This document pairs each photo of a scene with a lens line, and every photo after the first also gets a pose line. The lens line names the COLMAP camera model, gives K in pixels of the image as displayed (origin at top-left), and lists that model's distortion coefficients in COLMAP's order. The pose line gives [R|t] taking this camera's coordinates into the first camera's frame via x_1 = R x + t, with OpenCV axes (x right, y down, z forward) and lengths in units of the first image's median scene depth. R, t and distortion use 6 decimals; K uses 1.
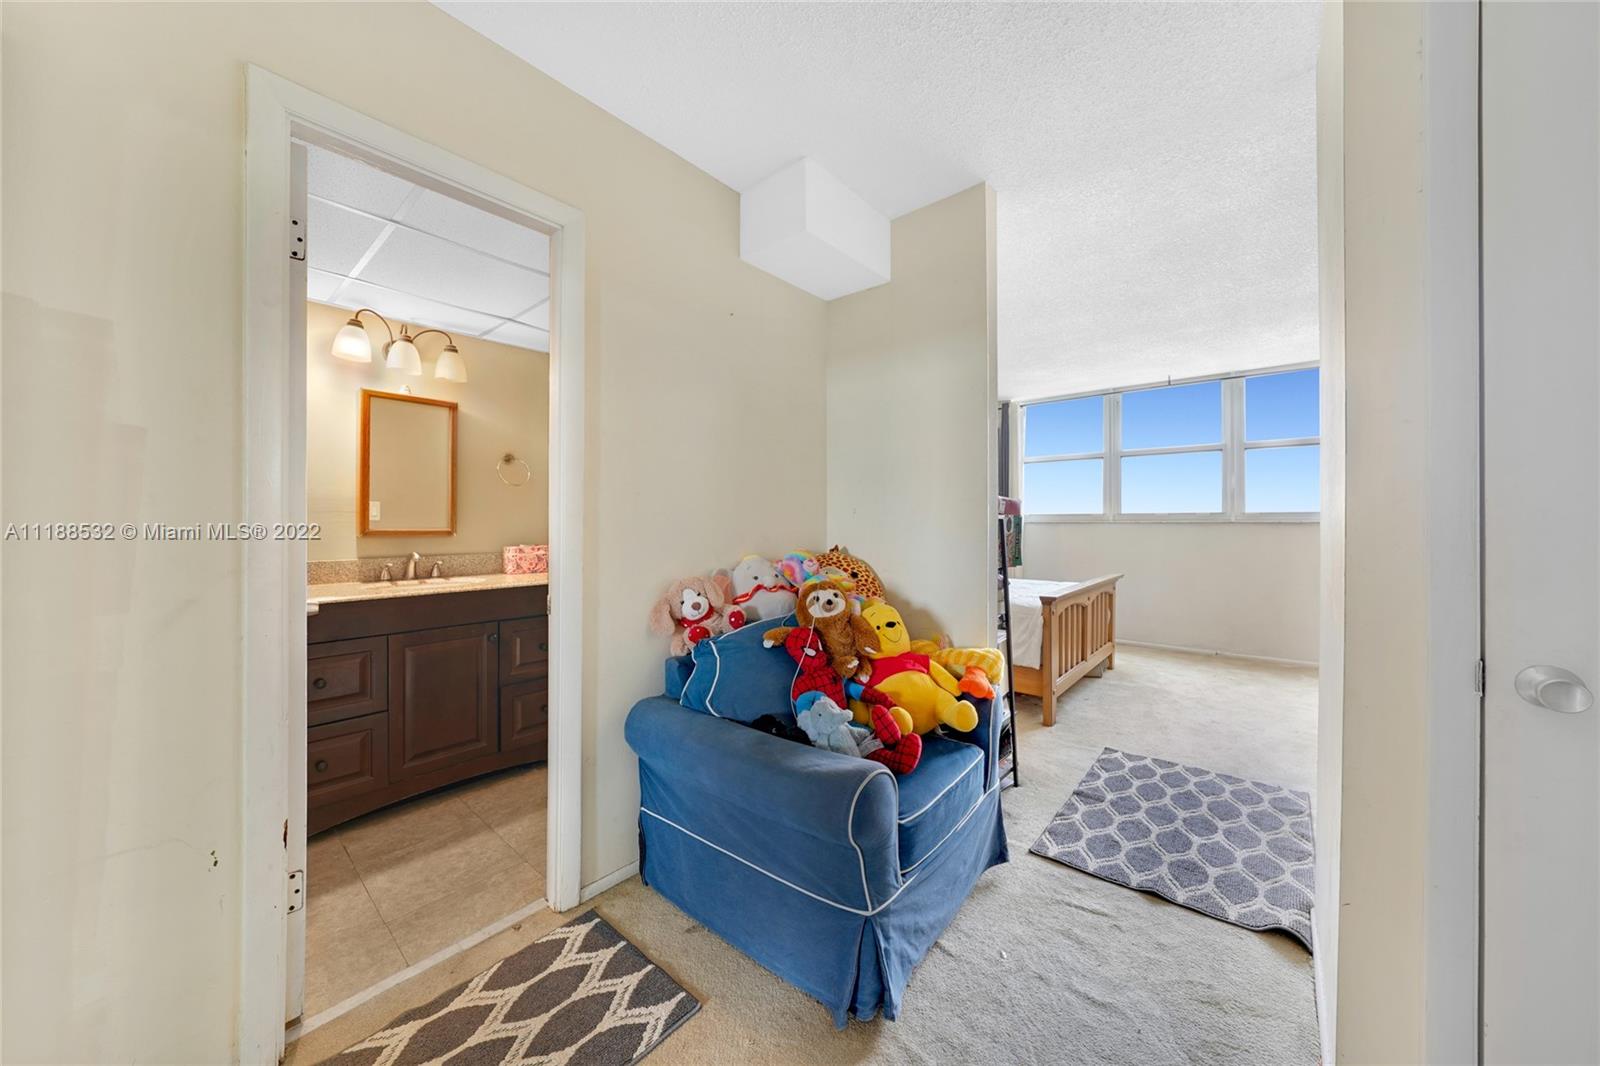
lens RADIAL K [[556.2, 0, 792.4], [0, 556.2, 519.0], [0, 0, 1]] dist [-0.024489, 0.000191]
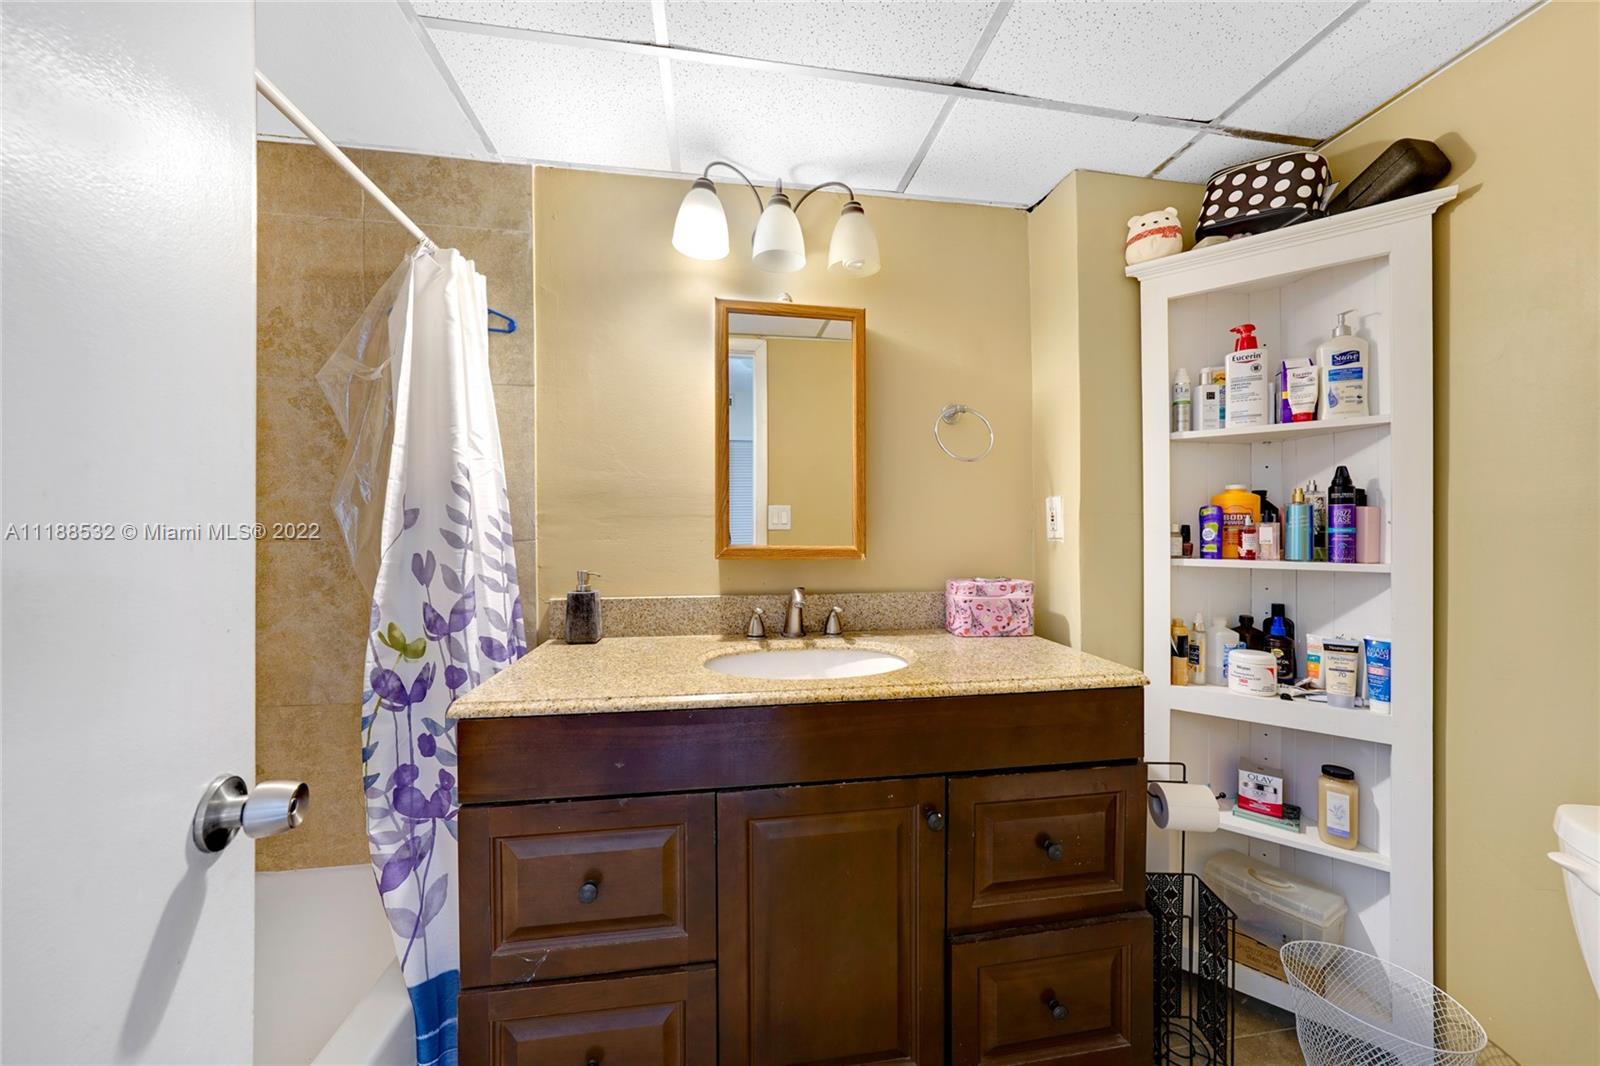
lens RADIAL K [[556.2, 0, 797.0], [0, 556.2, 529.6], [0, 0, 1]] dist [-0.024489, 0.000191]
pose [[0.757571, -0.009533, -0.652683, -0.316863], [0.003924, 0.999942, -0.010050, 0.007261], [0.652741, 0.005053, 0.757565, 0.562624]]
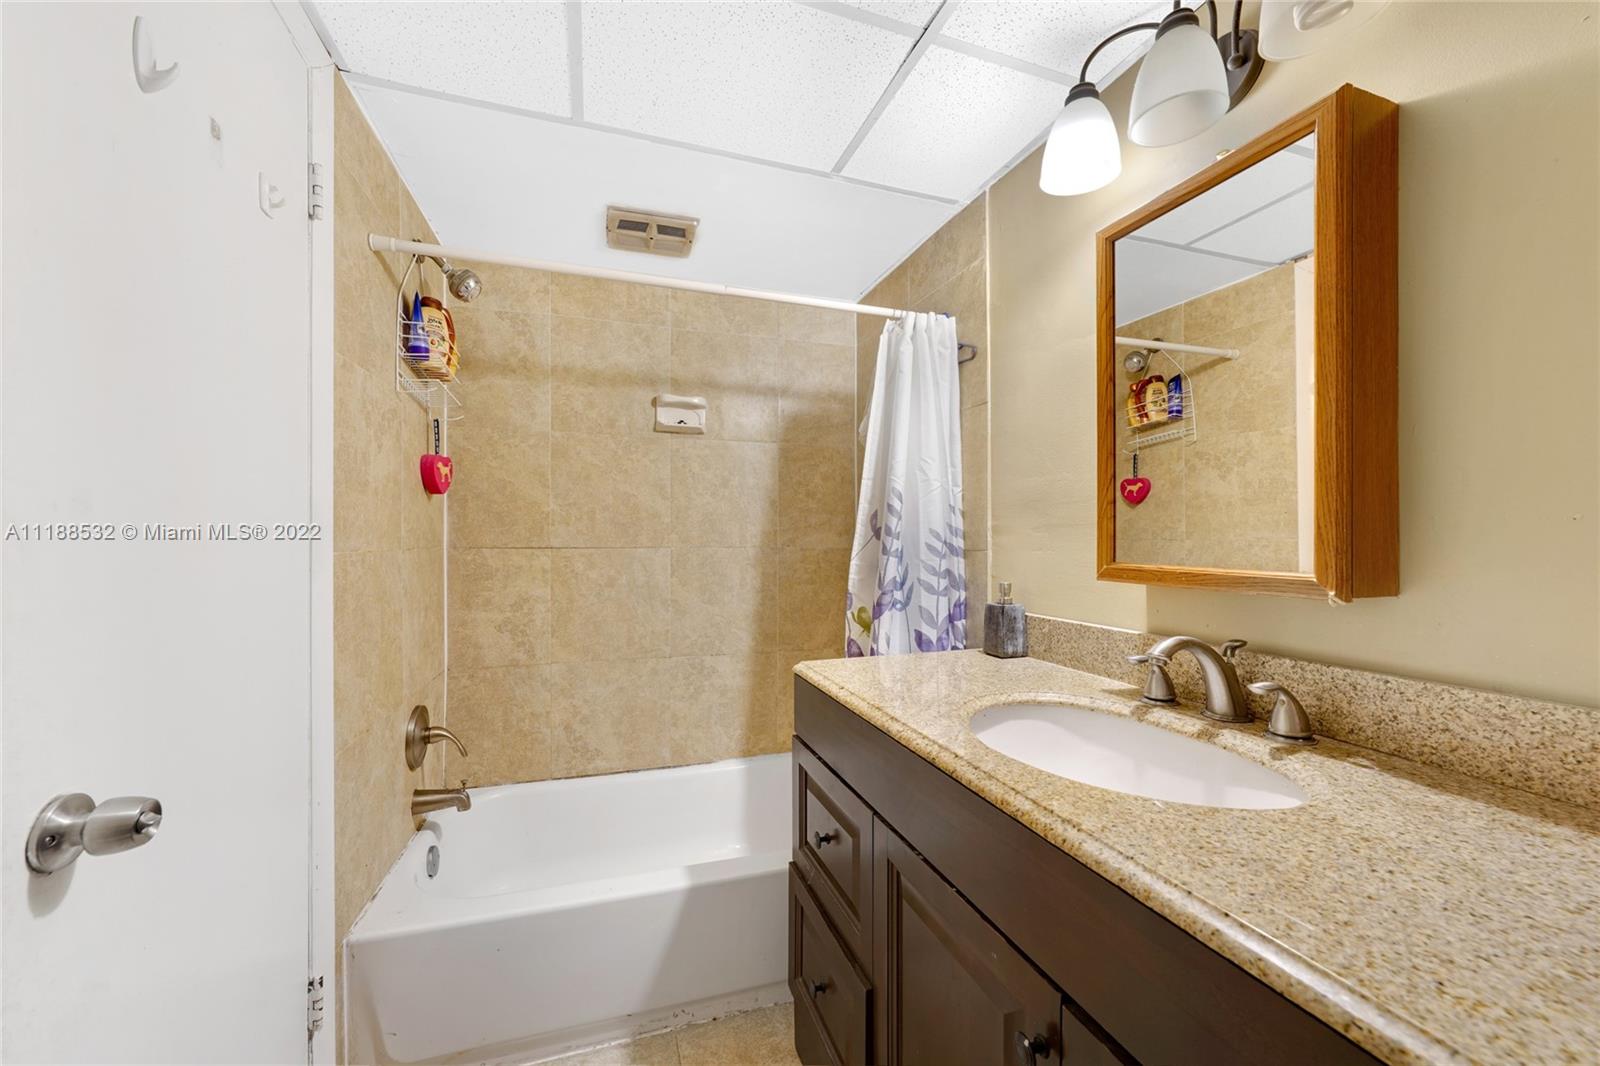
lens RADIAL K [[581.2, 0, 802.6], [0, 581.2, 540.6], [0, 0, 1]] dist [0.000854, 0.000015]
pose [[-0.489613, -0.006735, -0.871914, -0.253471], [-0.007705, 0.999965, -0.003398, 0.004594], [0.871906, 0.005054, -0.489648, 0.934173]]
